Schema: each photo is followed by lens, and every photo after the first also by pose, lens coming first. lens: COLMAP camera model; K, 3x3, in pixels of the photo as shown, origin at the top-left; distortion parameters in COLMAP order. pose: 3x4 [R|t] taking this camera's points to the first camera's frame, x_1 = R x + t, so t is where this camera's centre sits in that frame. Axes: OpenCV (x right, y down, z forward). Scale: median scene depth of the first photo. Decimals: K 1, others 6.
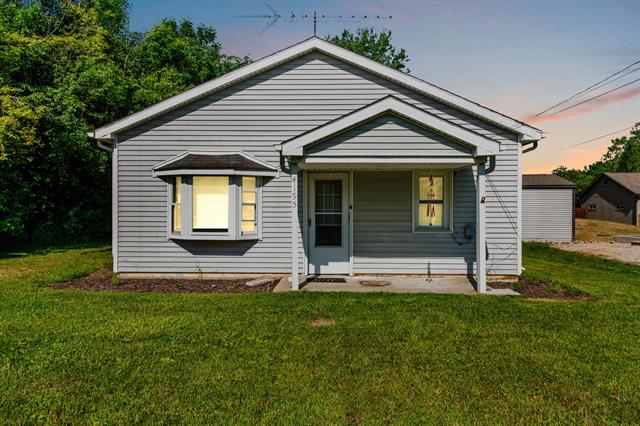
lens RADIAL K [[424.9, 0, 320.0], [0, 424.9, 213.0], [0, 0, 1]] dist [0.001178, 0.000425]
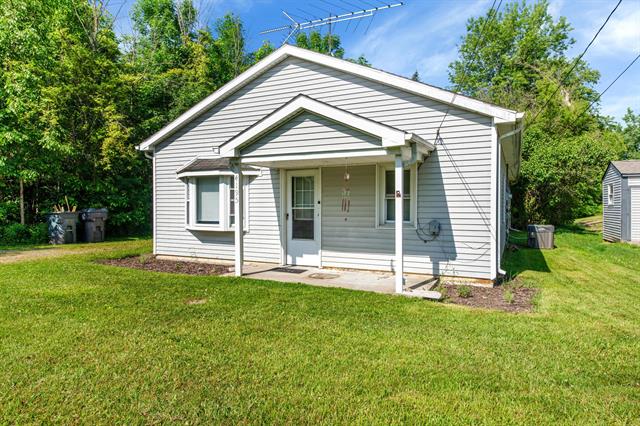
lens RADIAL K [[423.9, 0, 320.0], [0, 423.9, 213.0], [0, 0, 1]] dist [-0.005497, -0.000490]
pose [[0.902022, 0.005470, -0.431656, 0.521101], [-0.001025, 0.999944, 0.010531, 0.001771], [0.431690, -0.009056, 0.901977, 0.066849]]
